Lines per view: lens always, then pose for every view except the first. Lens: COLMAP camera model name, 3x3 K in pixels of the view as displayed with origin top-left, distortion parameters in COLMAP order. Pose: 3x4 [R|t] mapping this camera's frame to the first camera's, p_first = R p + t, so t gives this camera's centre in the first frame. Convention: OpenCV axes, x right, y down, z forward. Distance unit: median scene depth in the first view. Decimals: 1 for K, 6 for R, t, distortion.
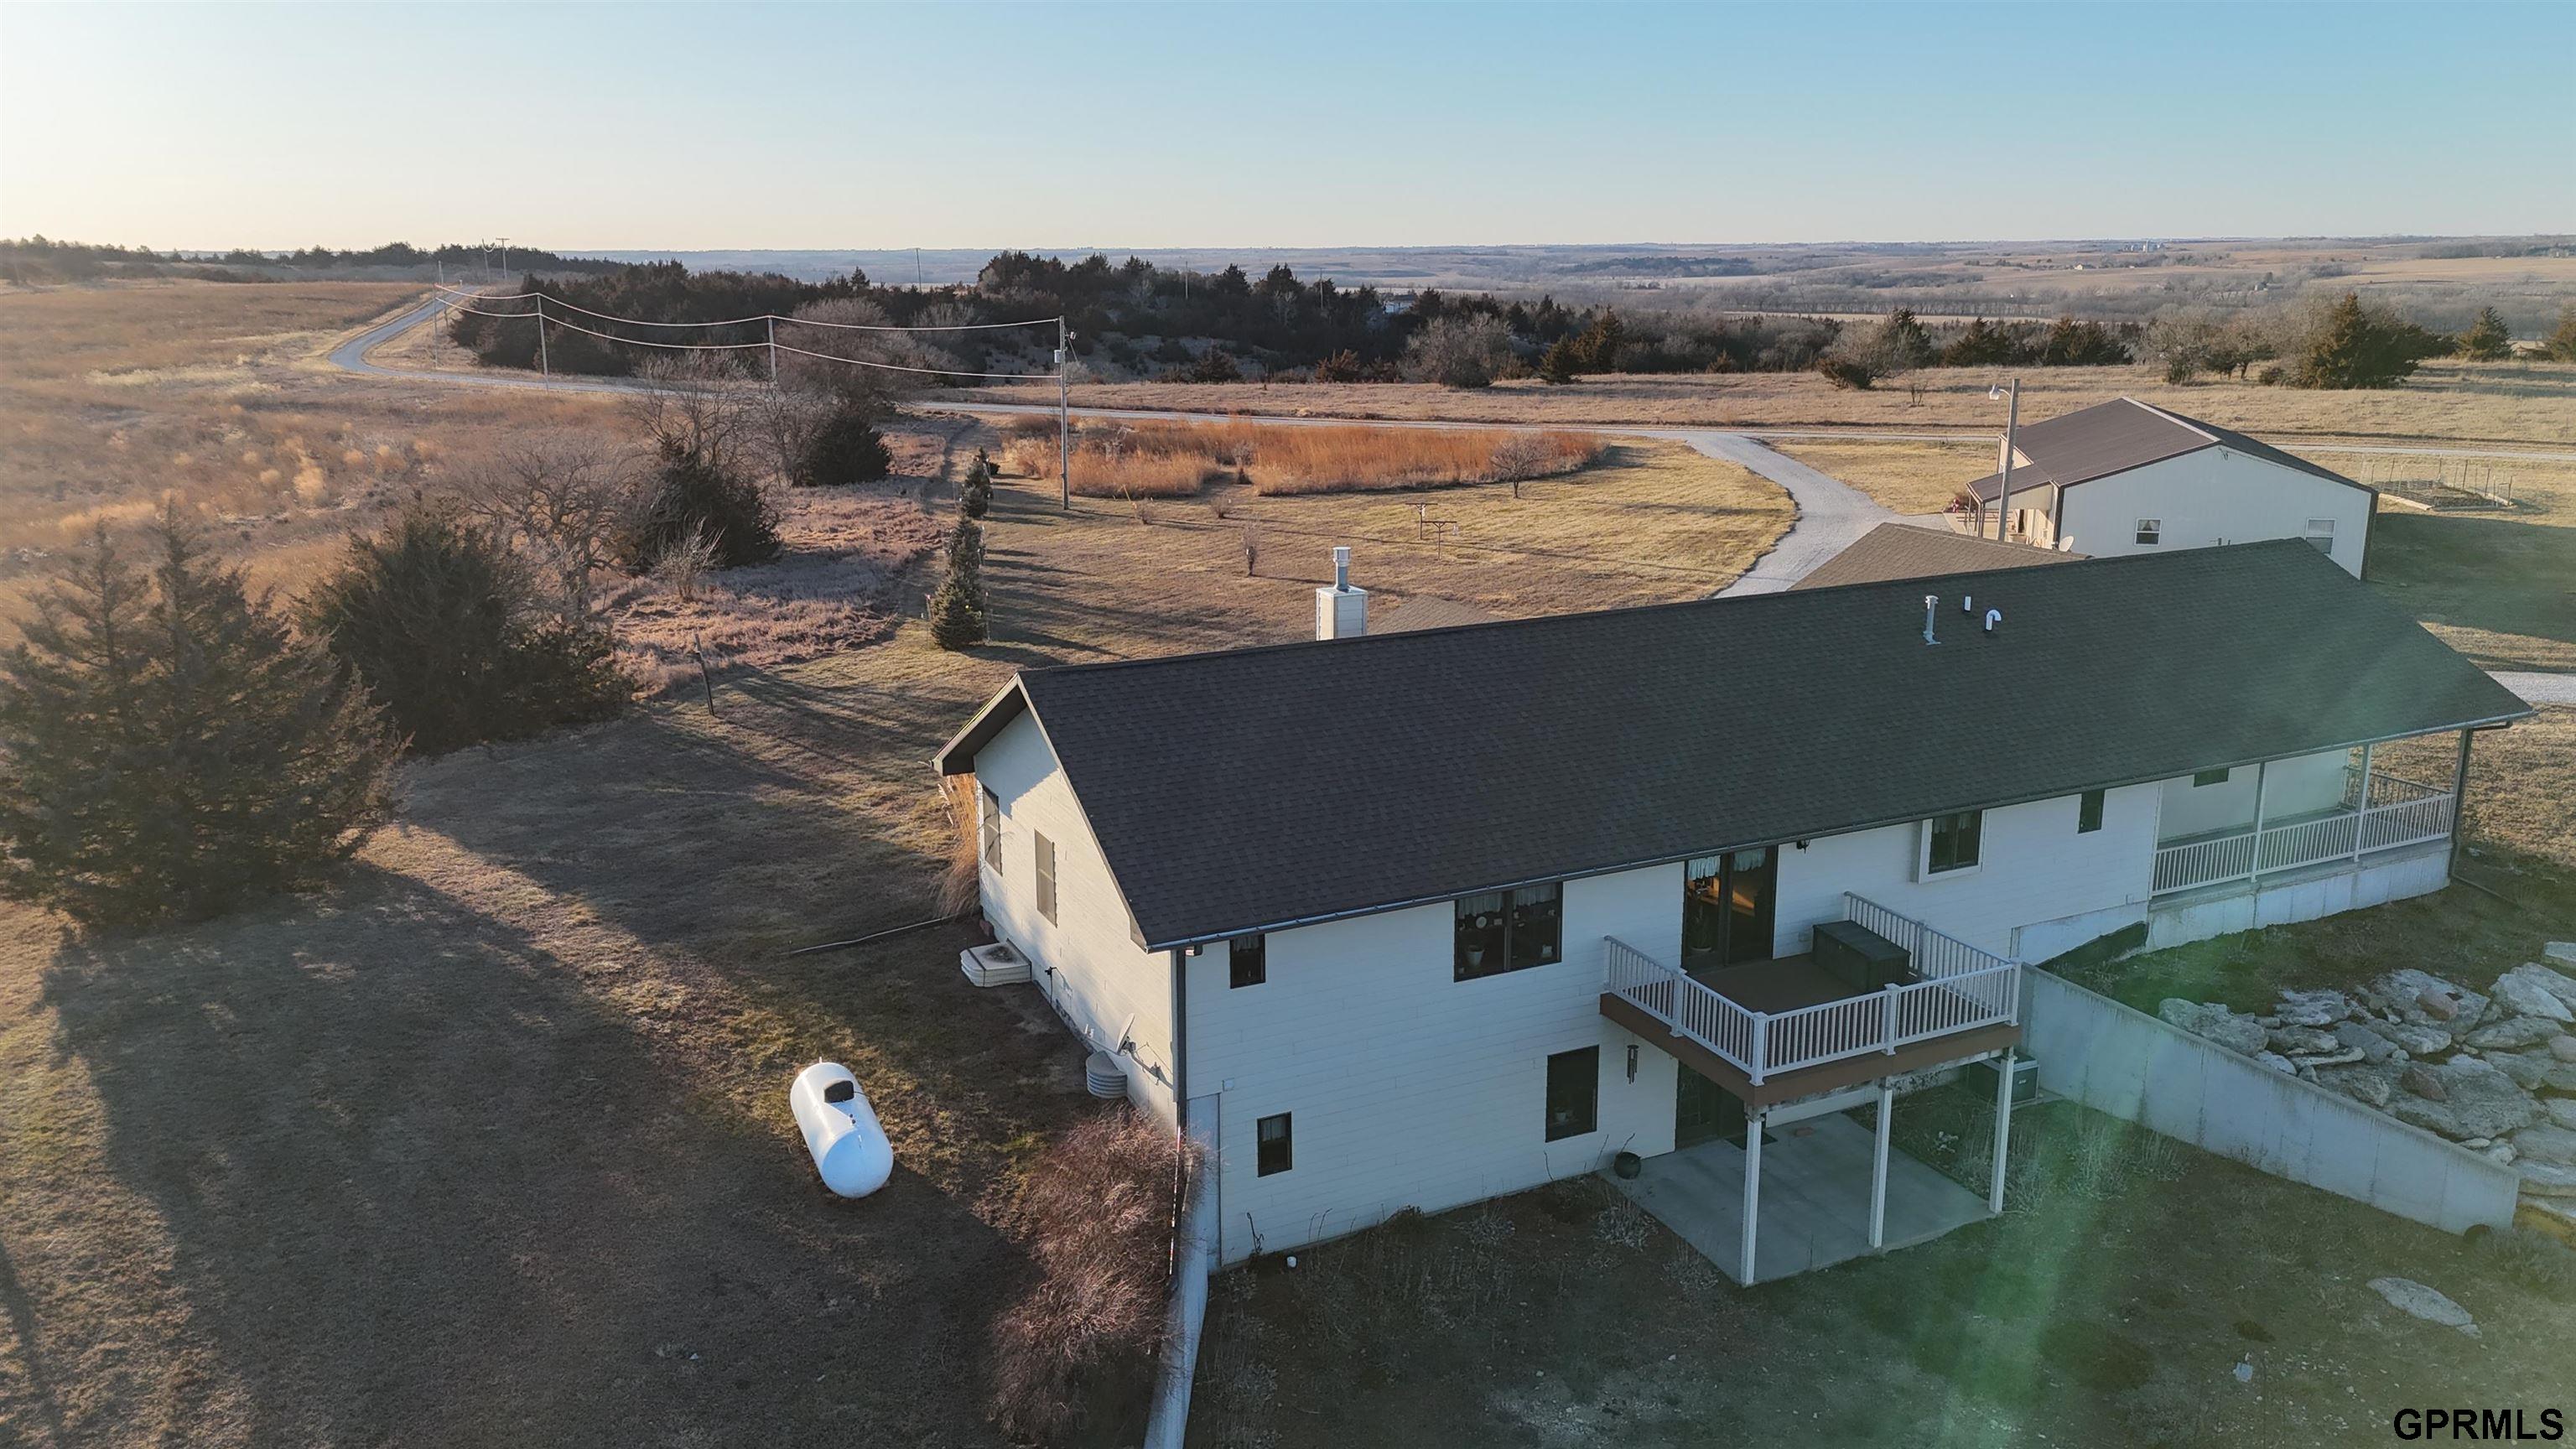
lens RADIAL K [[1844.0, 0, 1288.0], [0, 1844.0, 724.5], [0, 0, 1]] dist [0.095471, -0.084591]
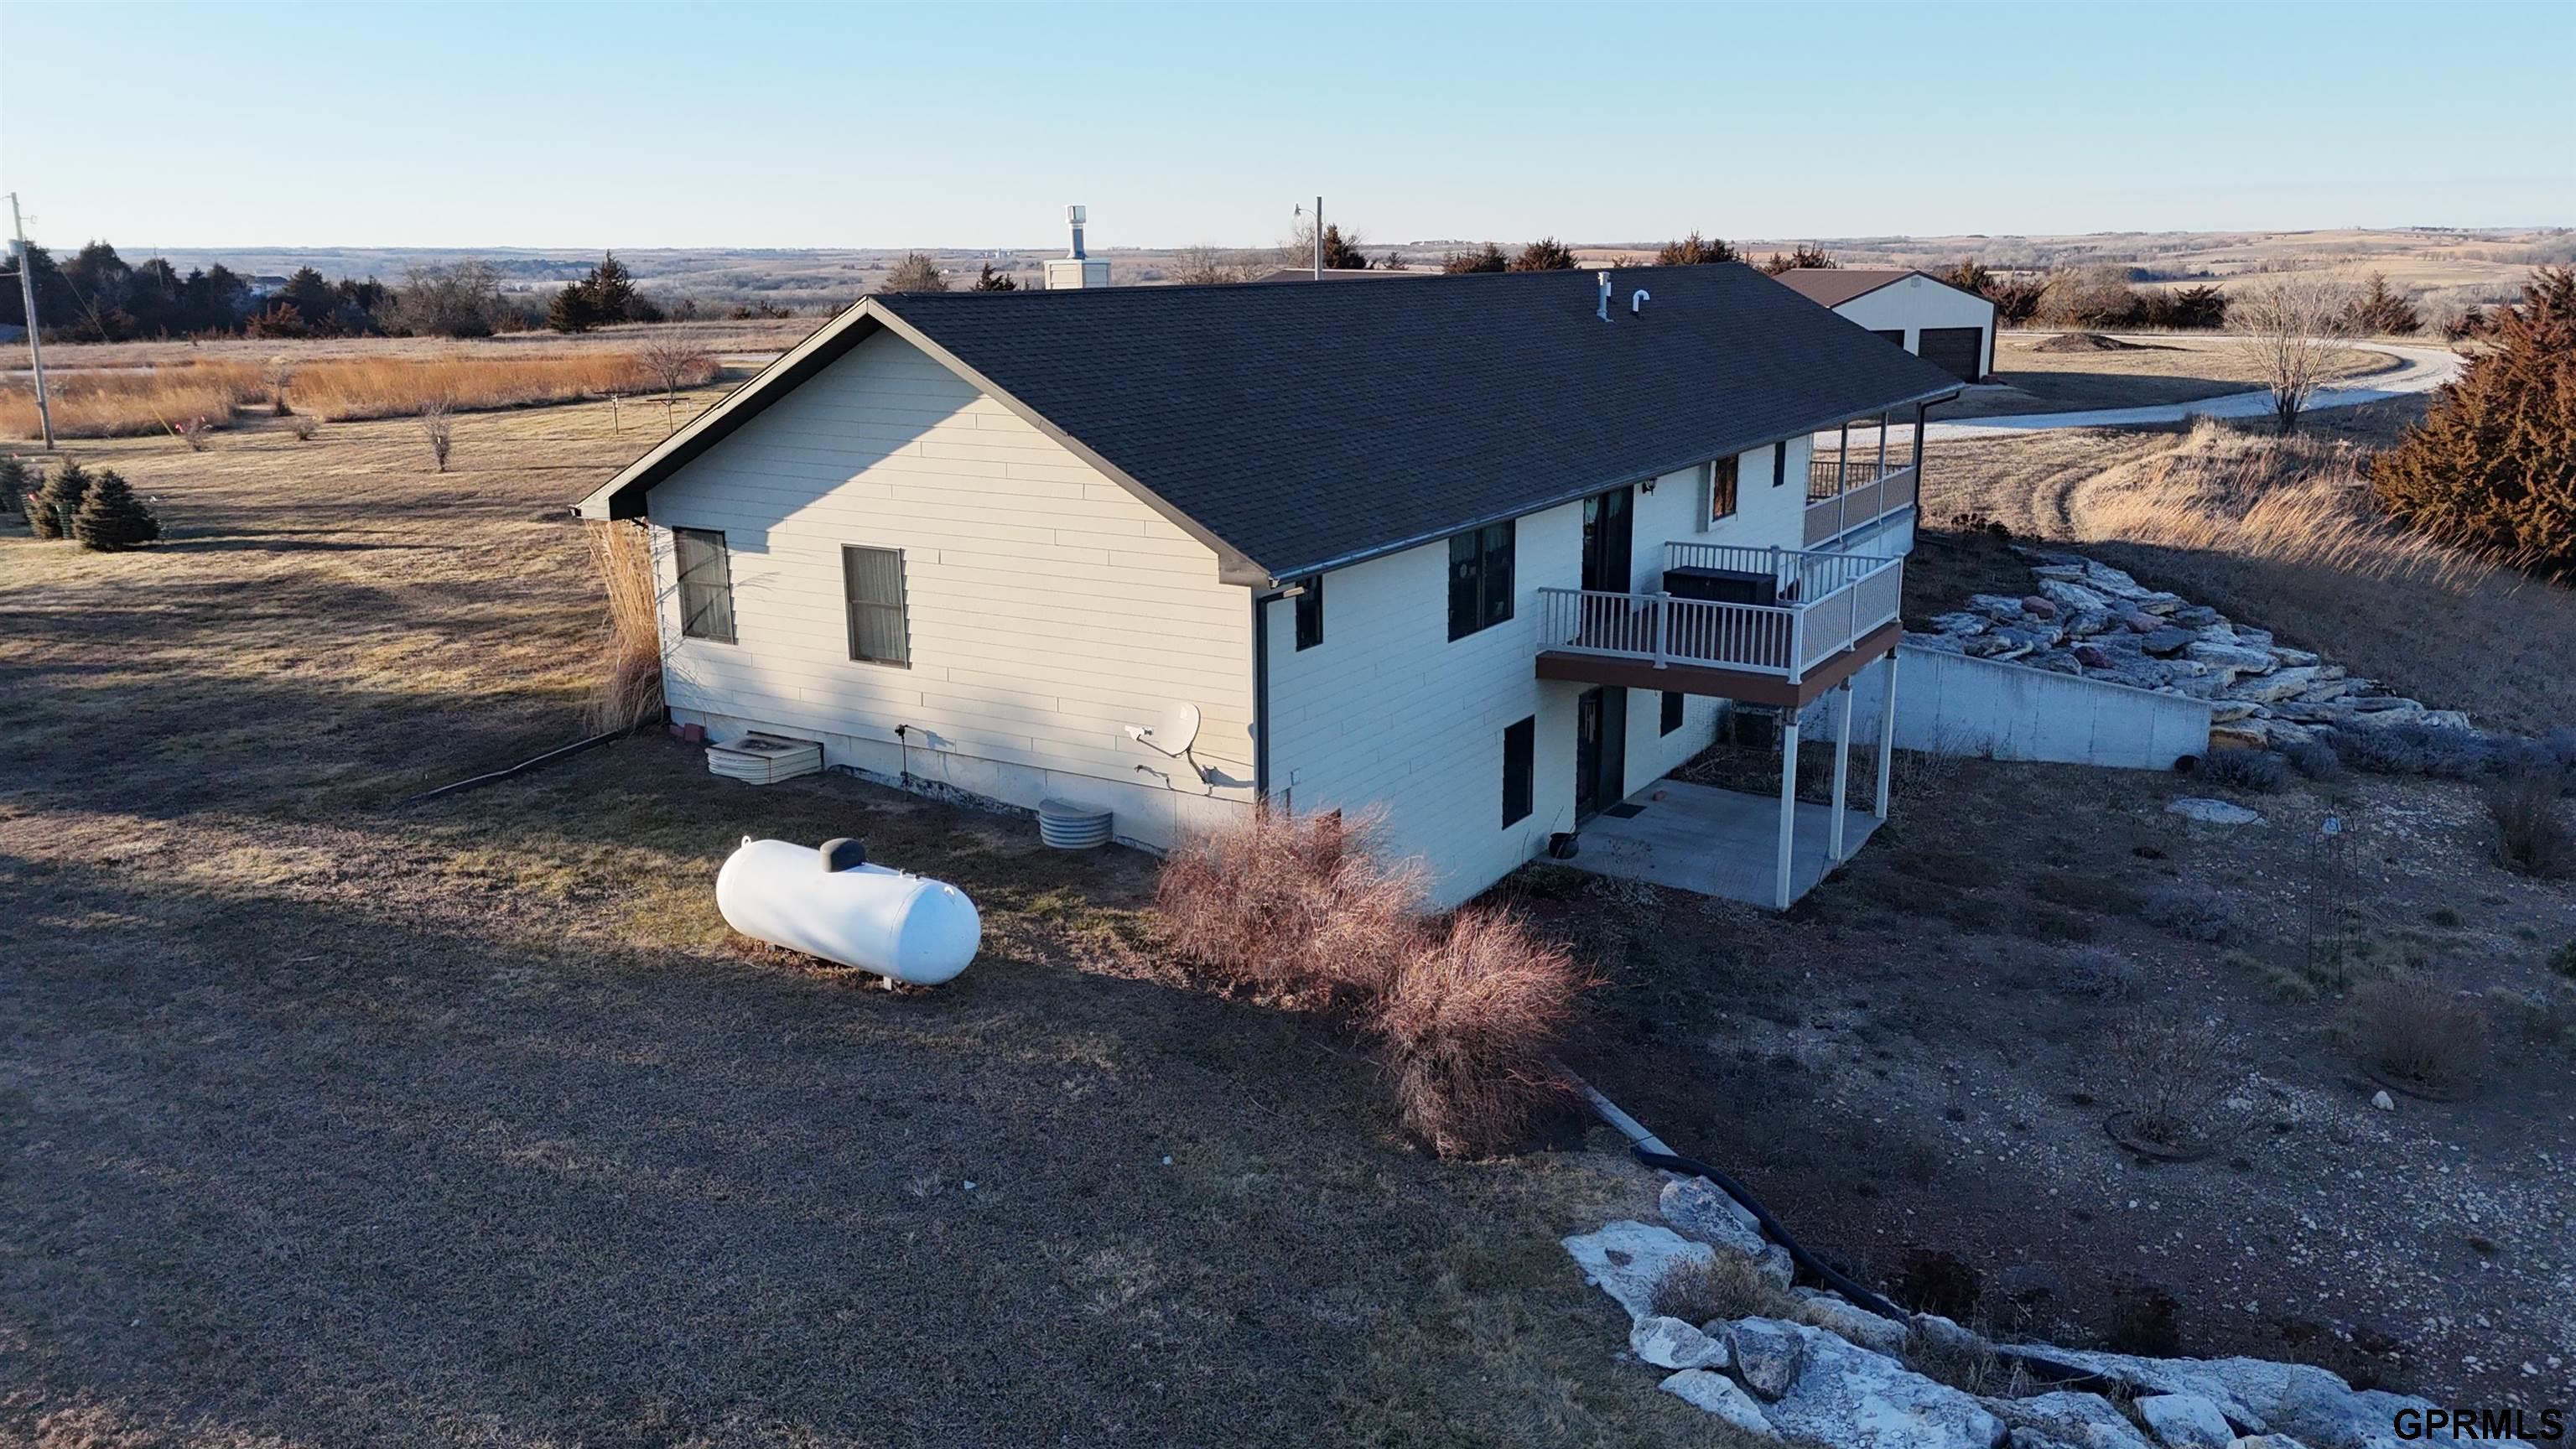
lens RADIAL K [[1844.0, 0, 1288.0], [0, 1844.0, 724.5], [0, 0, 1]] dist [0.095471, -0.084591]
pose [[0.853992, -0.134324, 0.502648, -0.373379], [0.130432, 0.990520, 0.043096, 0.120339], [-0.503672, 0.028757, 0.863416, 0.280832]]
